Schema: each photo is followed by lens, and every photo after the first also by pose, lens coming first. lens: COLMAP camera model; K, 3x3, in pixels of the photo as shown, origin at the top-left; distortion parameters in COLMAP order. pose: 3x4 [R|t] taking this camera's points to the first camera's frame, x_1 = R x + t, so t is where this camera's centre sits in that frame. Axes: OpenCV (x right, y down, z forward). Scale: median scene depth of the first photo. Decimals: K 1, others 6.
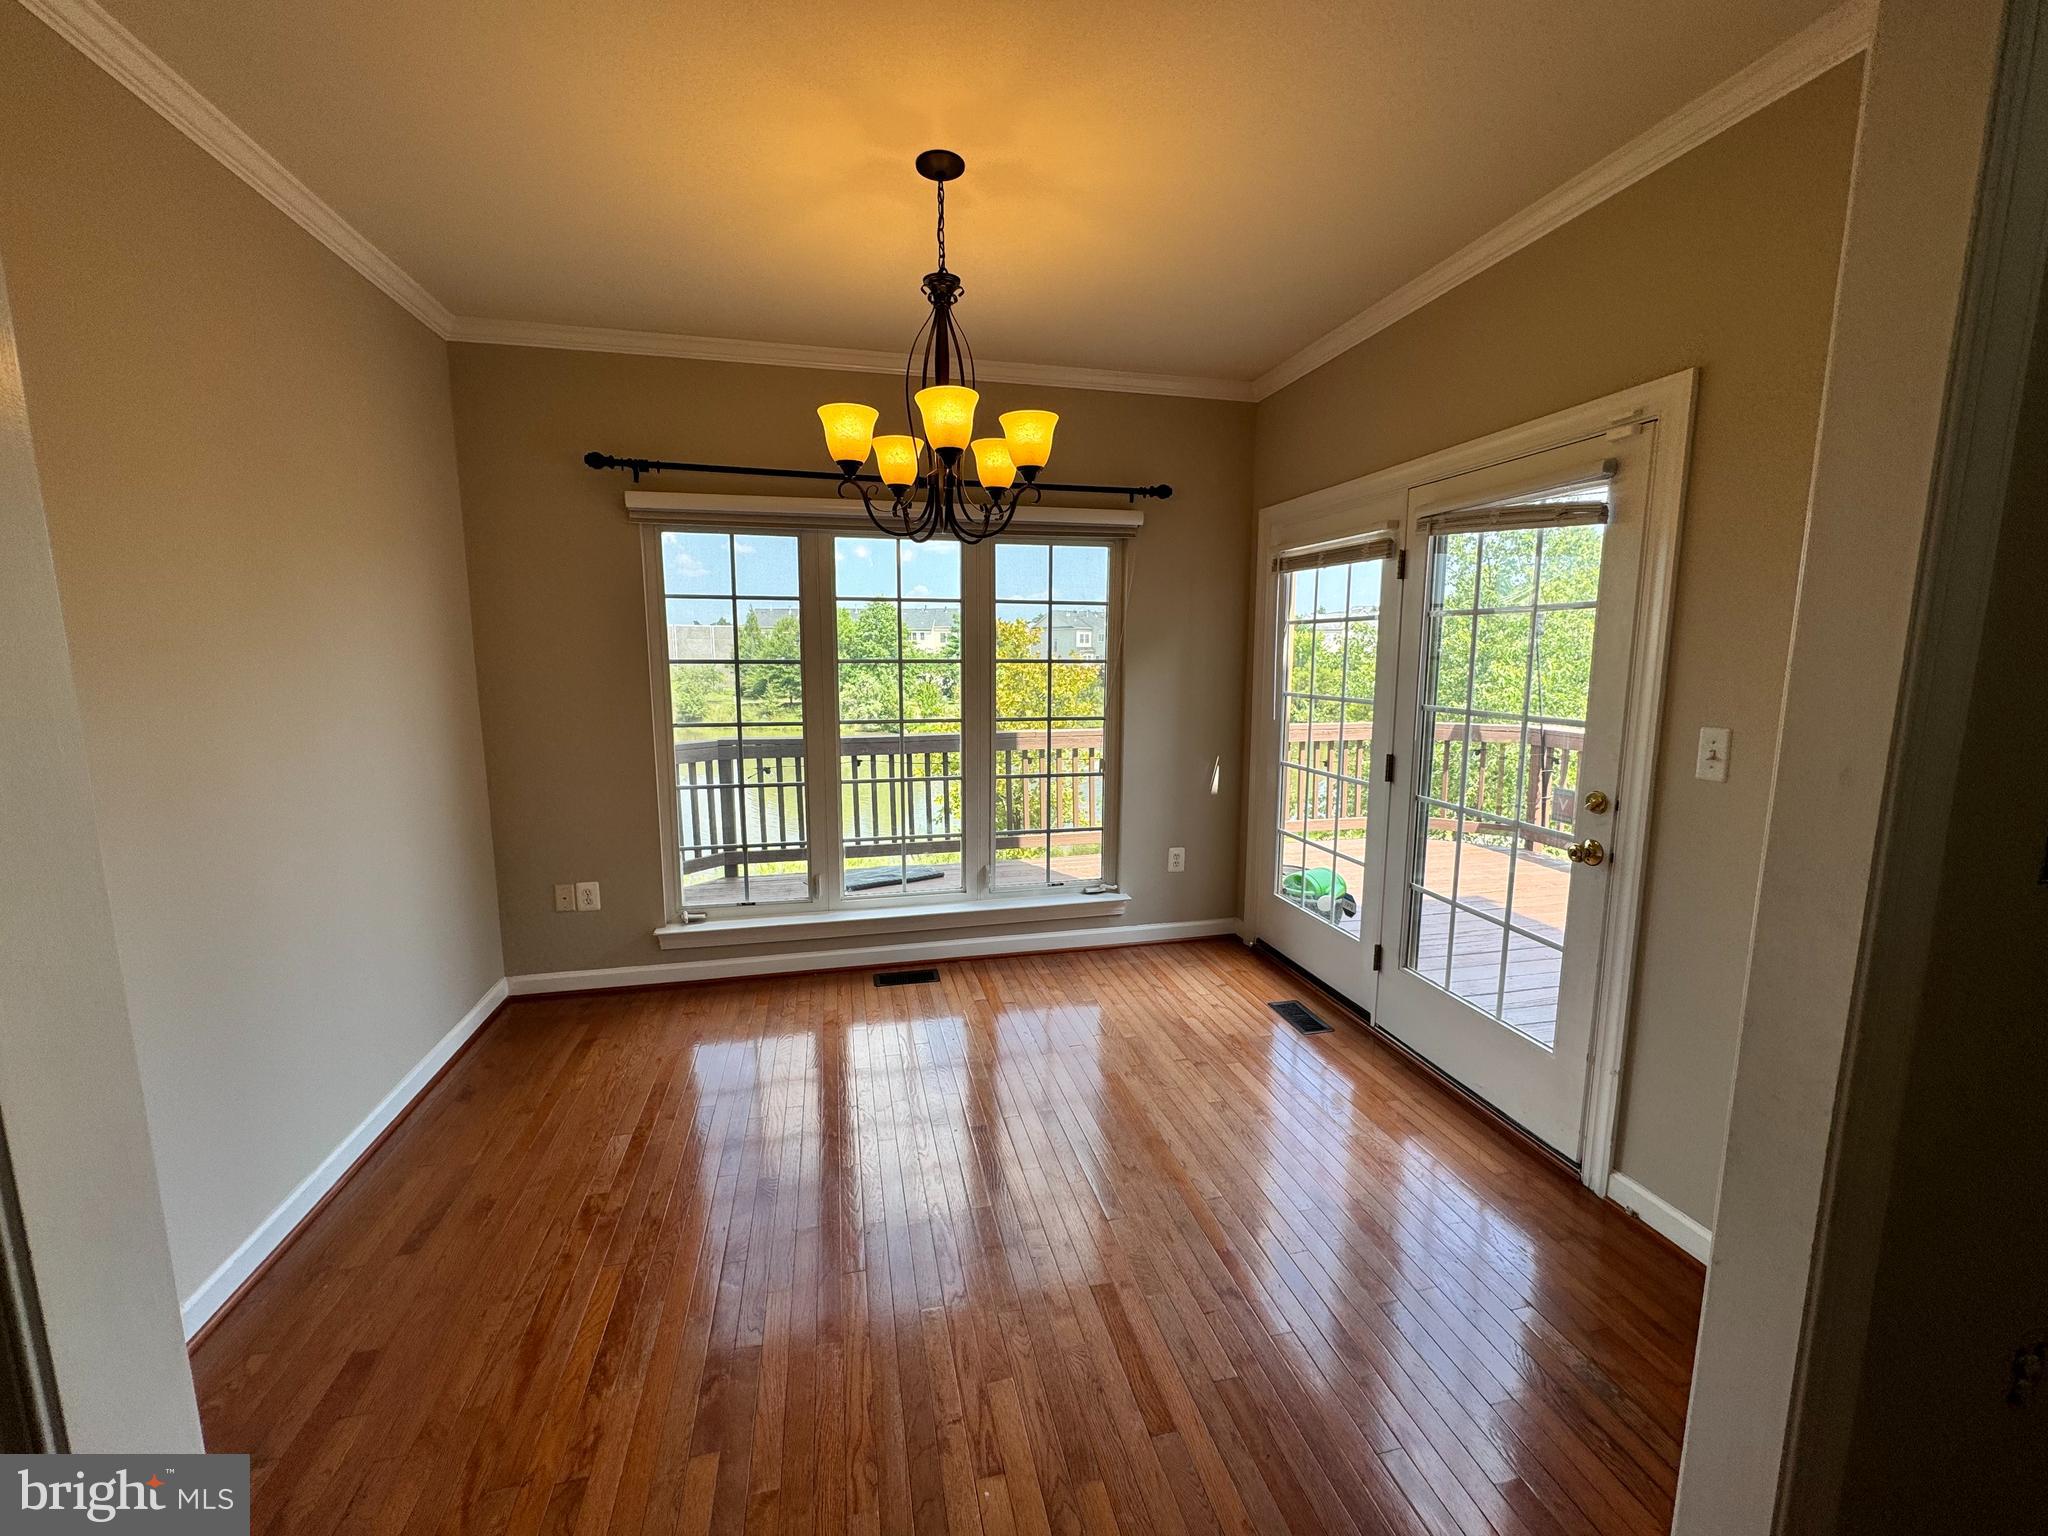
lens RADIAL K [[817.7, 0, 1023.1], [0, 817.7, 765.9], [0, 0, 1]] dist [-0.001655, -0.000116]
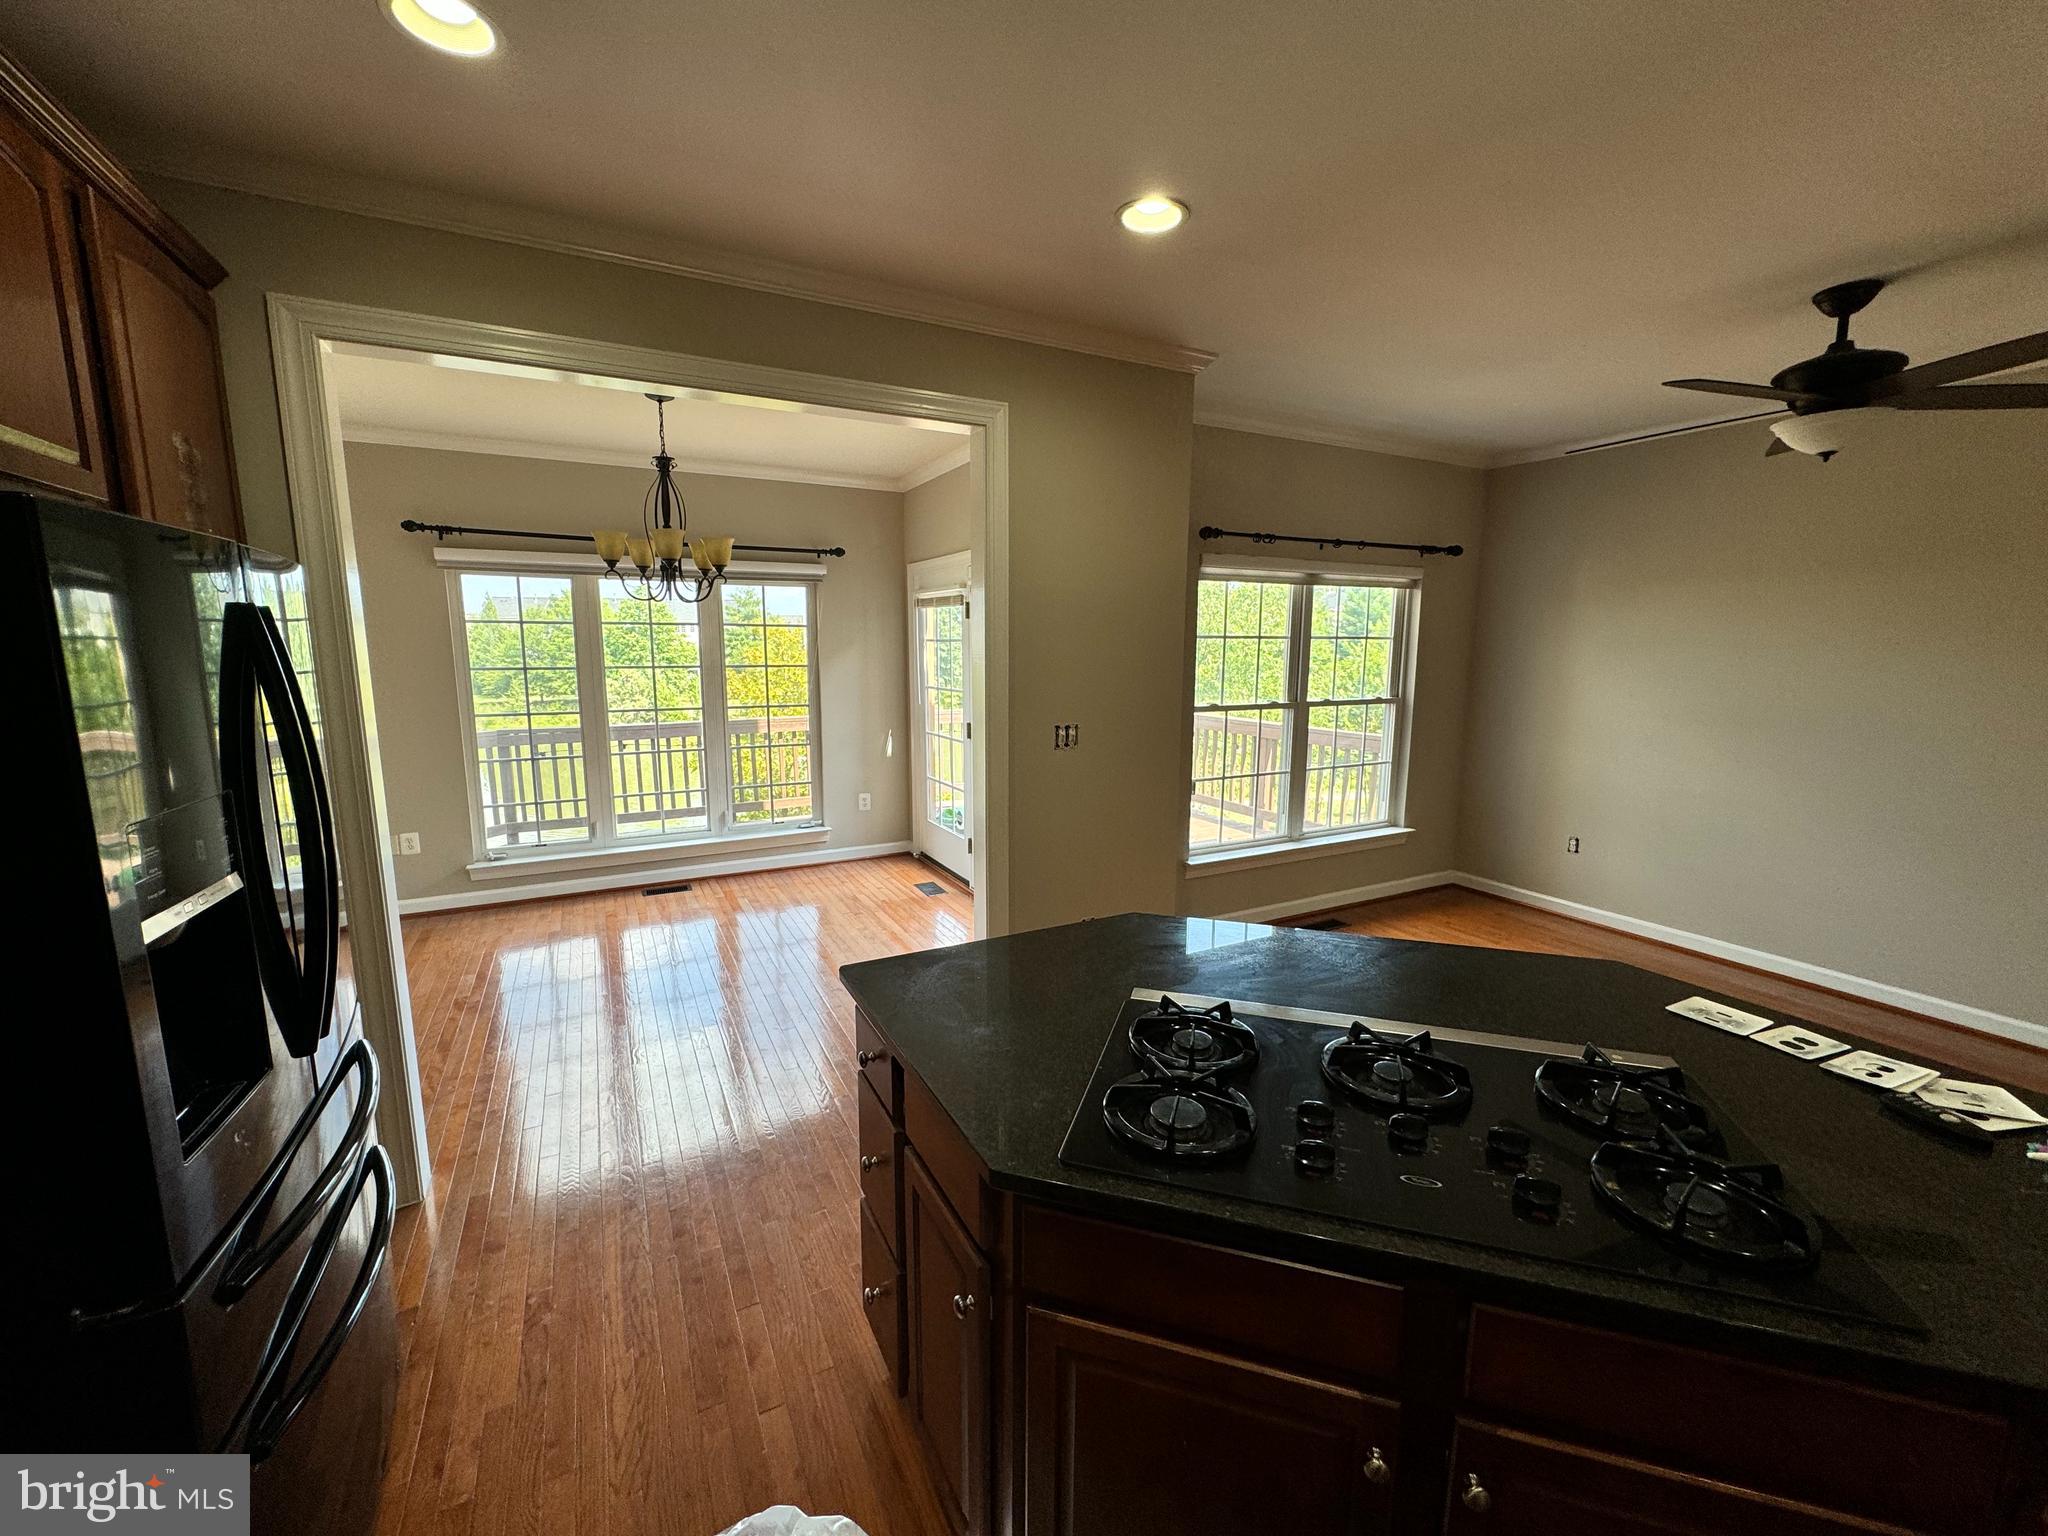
lens RADIAL K [[817.7, 0, 1025.3], [0, 817.7, 769.0], [0, 0, 1]] dist [-0.001655, -0.000116]
pose [[0.966958, -0.036802, 0.252265, 0.108058], [0.033468, 0.999287, 0.017495, 0.044310], [-0.252729, -0.008474, 0.967500, -0.528826]]
